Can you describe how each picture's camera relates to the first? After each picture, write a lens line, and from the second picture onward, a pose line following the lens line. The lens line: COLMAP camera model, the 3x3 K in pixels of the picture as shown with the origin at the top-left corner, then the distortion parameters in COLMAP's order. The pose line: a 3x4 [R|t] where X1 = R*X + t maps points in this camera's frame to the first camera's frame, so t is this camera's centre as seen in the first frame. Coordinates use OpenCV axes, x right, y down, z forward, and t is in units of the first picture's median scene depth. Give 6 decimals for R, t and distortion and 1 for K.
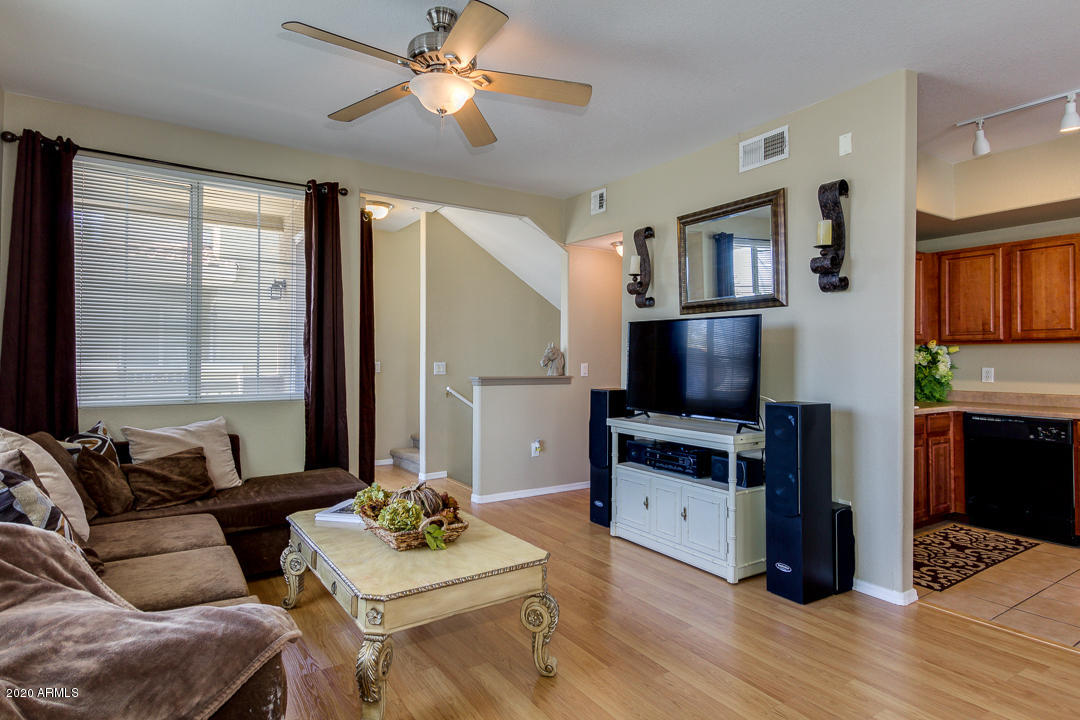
lens RADIAL K [[558.7, 0, 538.8], [0, 558.7, 352.9], [0, 0, 1]] dist [0.003935, -0.000261]
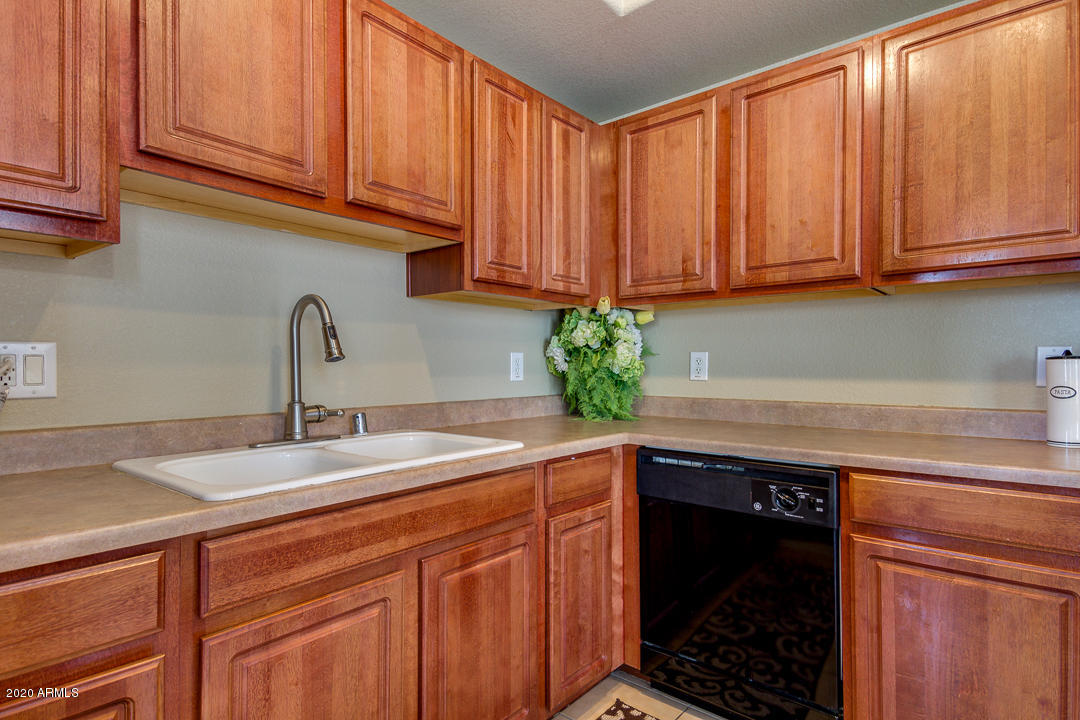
lens RADIAL K [[579.7, 0, 525.2], [0, 579.7, 364.6], [0, 0, 1]] dist [0.037914, -0.023895]
pose [[0.957872, -0.004557, 0.287159, 0.532658], [0.000742, 0.999910, 0.013394, 0.033208], [-0.287194, -0.012617, 0.957789, 0.573370]]
